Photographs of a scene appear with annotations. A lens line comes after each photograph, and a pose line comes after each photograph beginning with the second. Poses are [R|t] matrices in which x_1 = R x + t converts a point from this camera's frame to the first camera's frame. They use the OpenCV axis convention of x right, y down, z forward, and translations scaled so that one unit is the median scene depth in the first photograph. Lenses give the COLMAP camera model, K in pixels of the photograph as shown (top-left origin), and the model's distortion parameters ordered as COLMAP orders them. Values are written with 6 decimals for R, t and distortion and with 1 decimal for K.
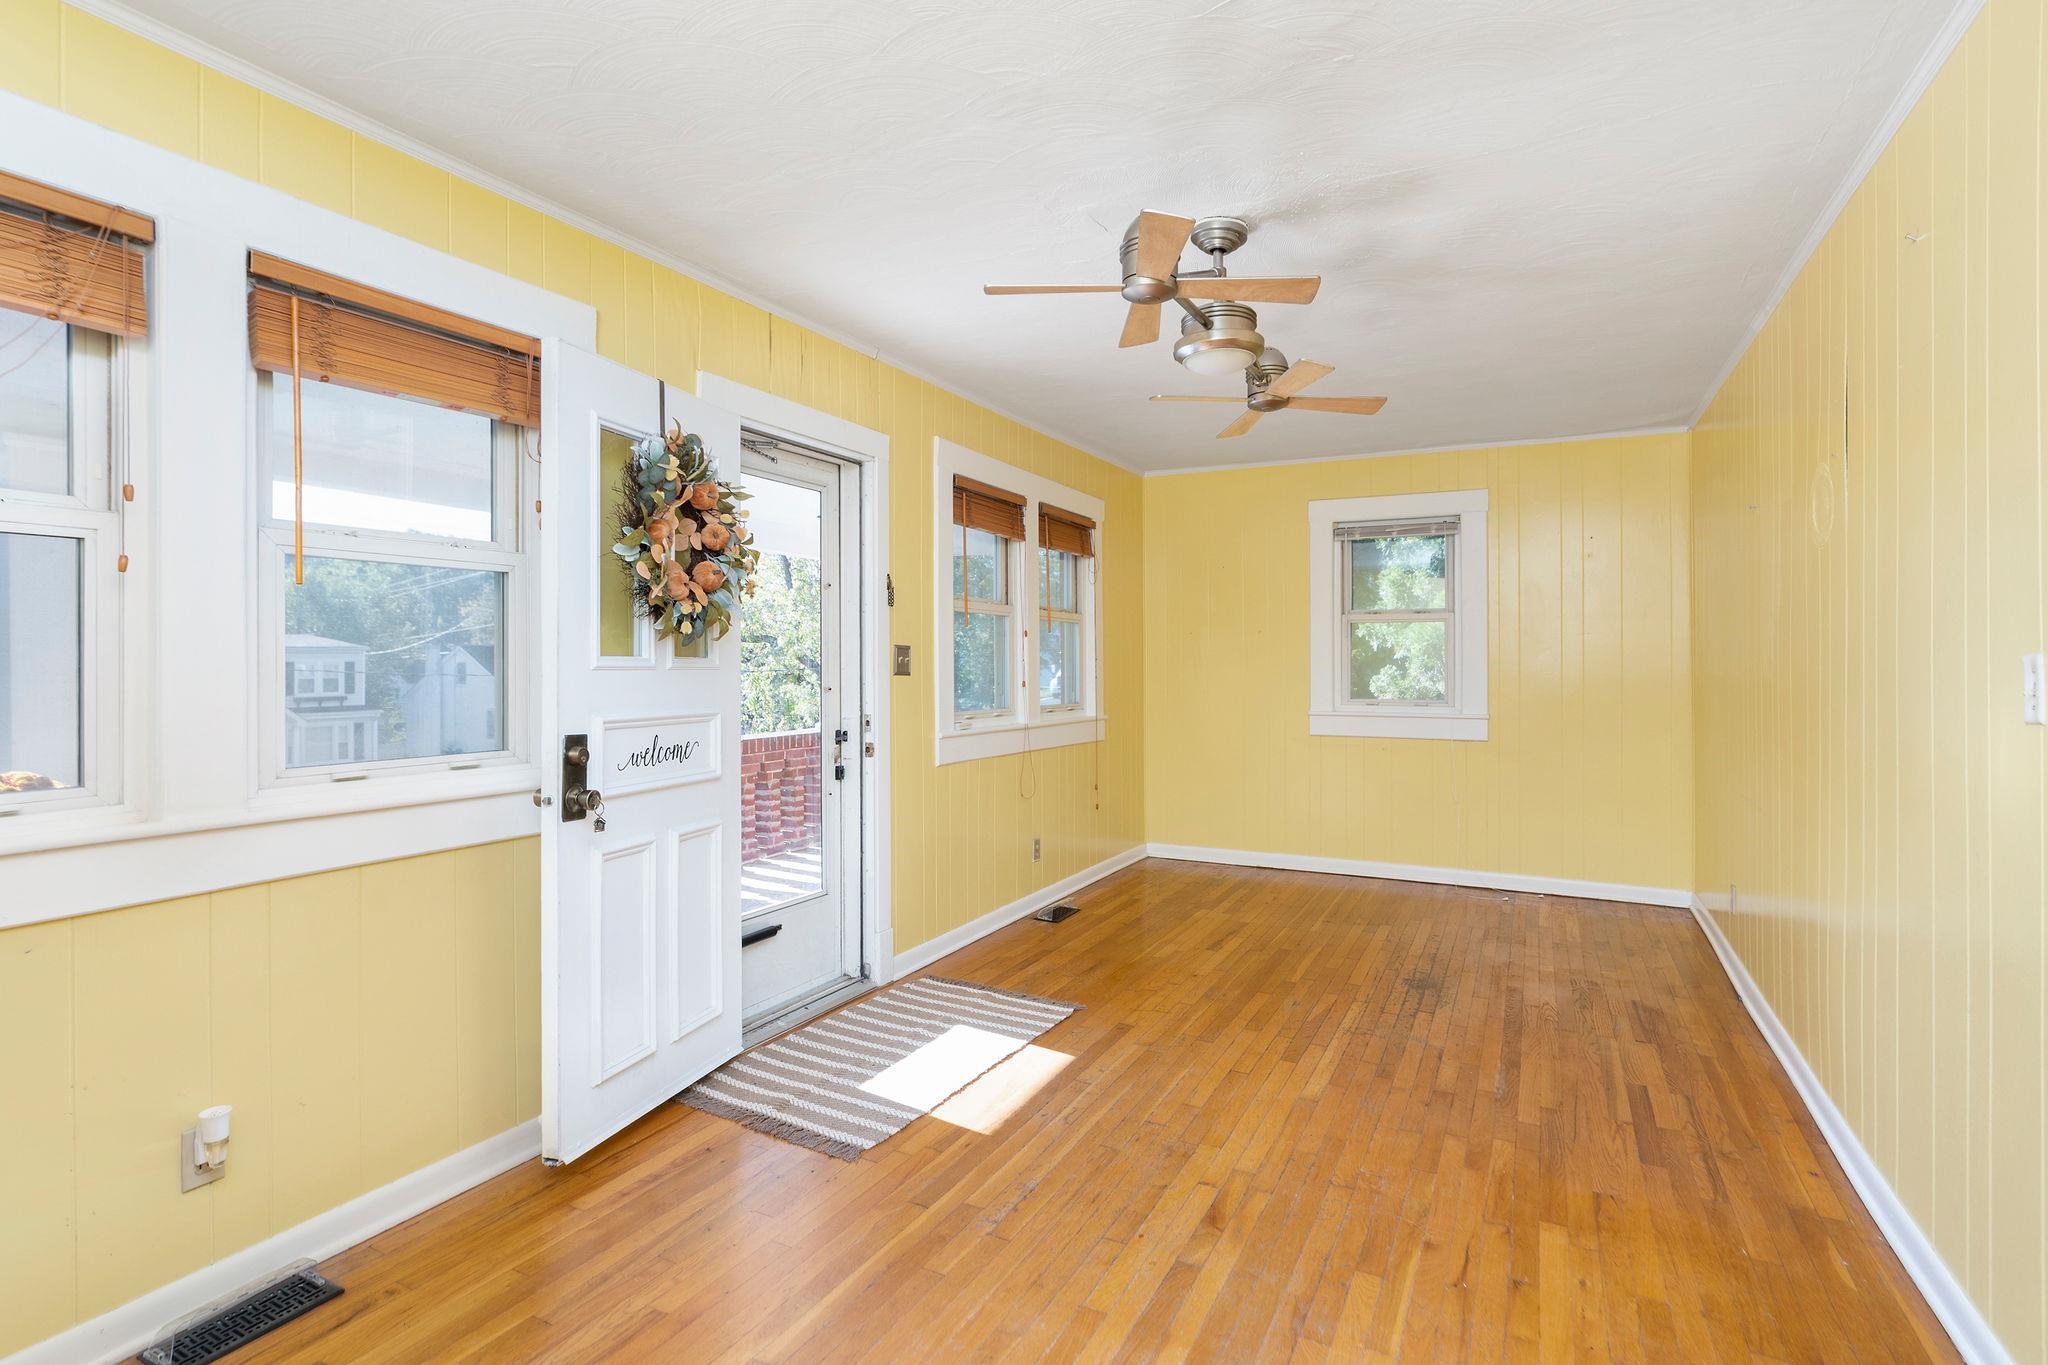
lens RADIAL K [[1001.8, 0, 1030.7], [0, 1001.8, 676.4], [0, 0, 1]] dist [0.000541, 0.000123]
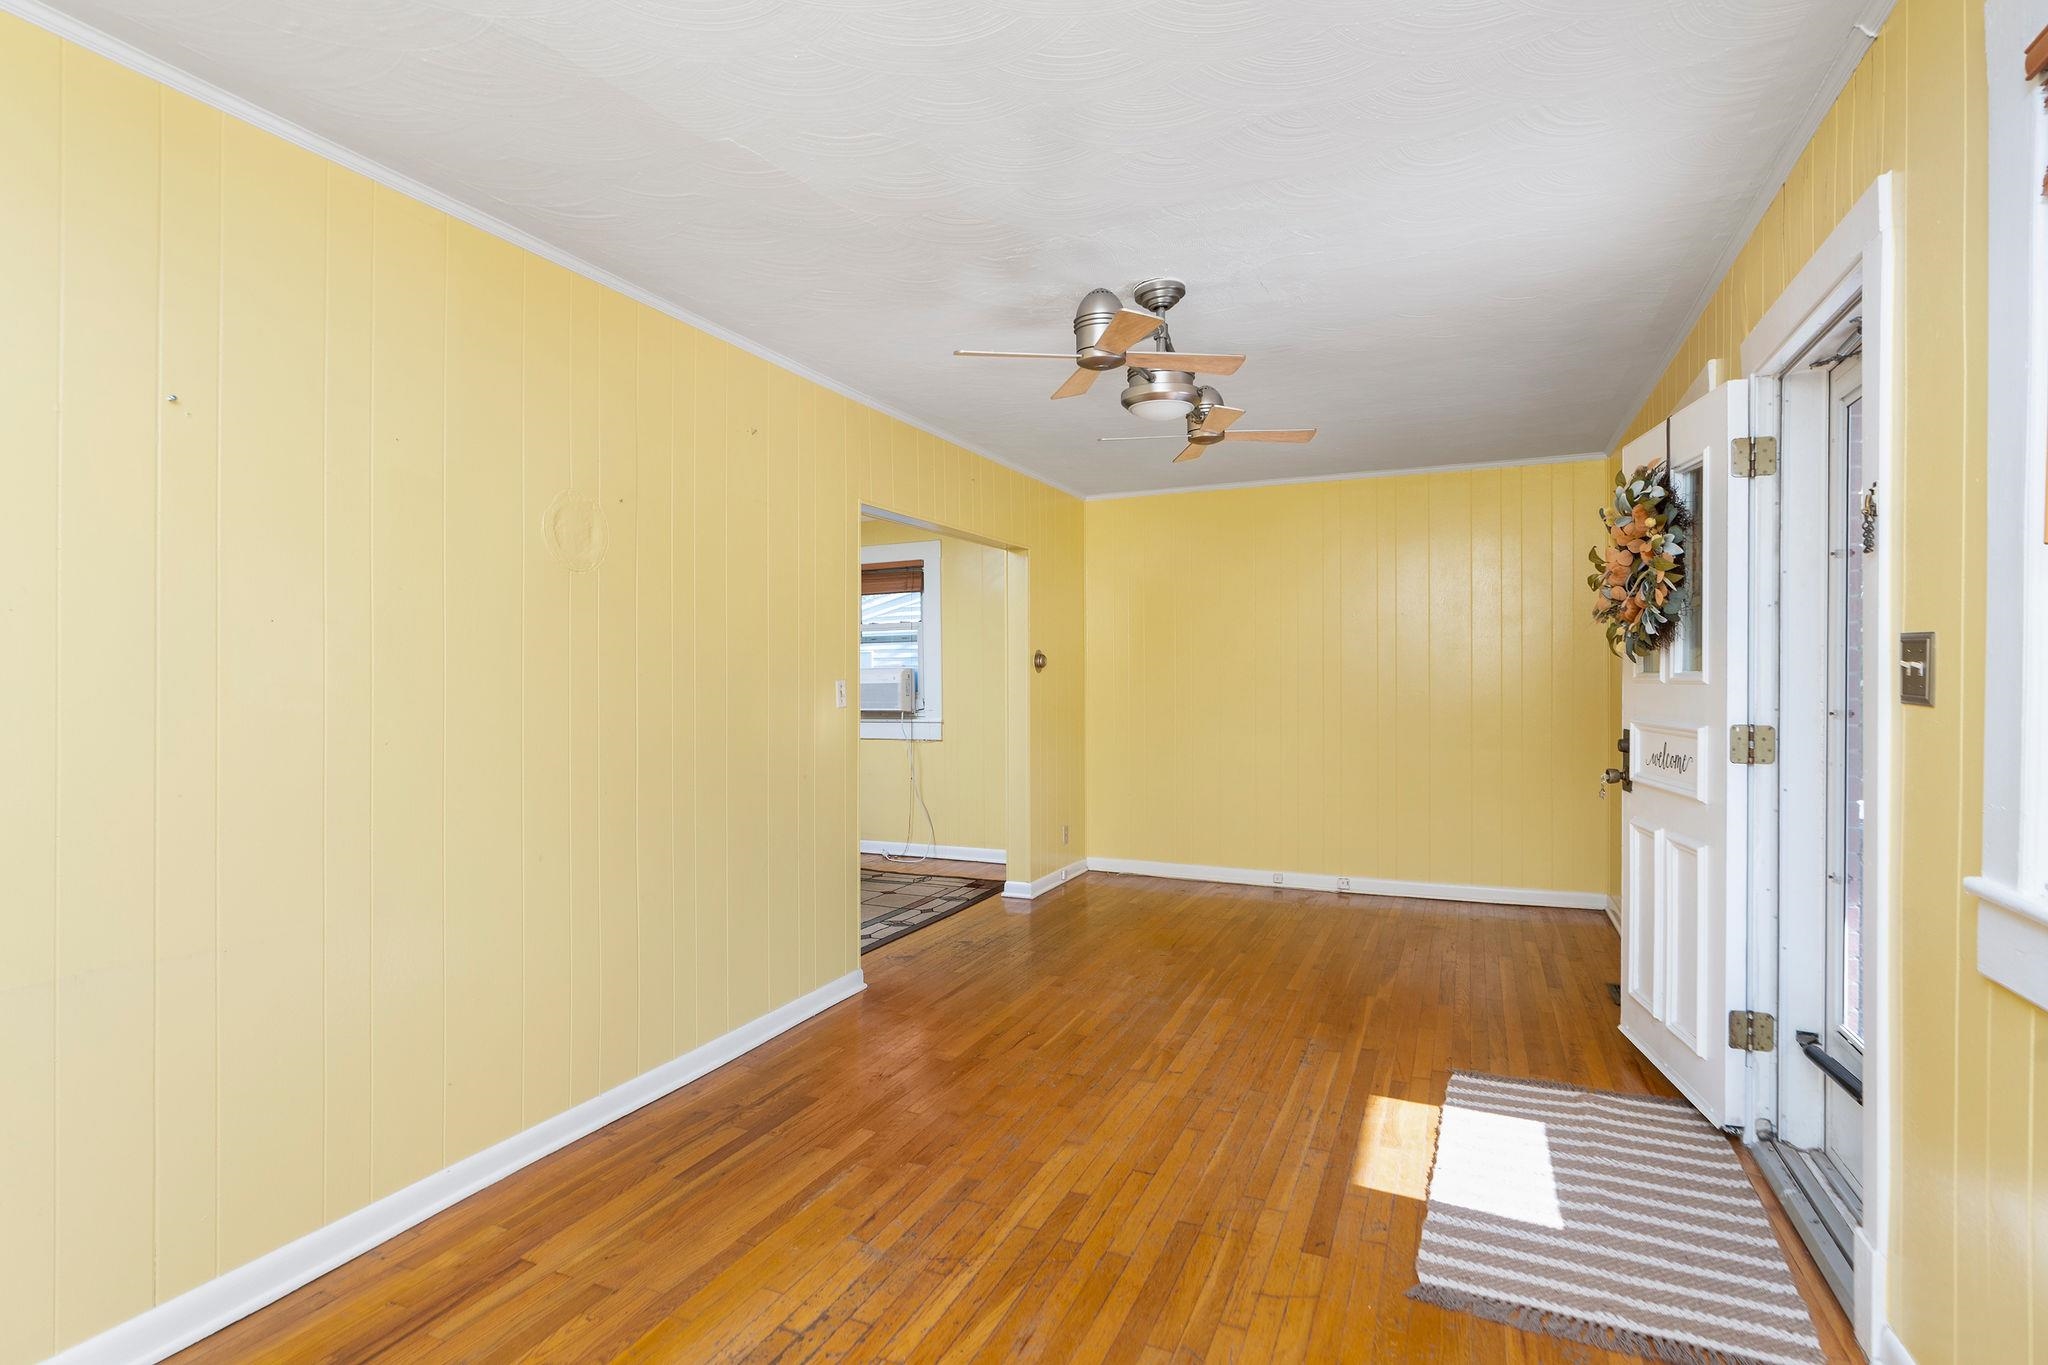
lens RADIAL K [[1001.8, 0, 1017.6], [0, 1001.8, 682.6], [0, 0, 1]] dist [0.000541, 0.000123]
pose [[-0.999050, 0.007278, -0.042978, 0.359229], [0.006775, 0.999907, 0.011828, -0.023757], [0.043060, 0.011525, -0.999006, 1.892574]]
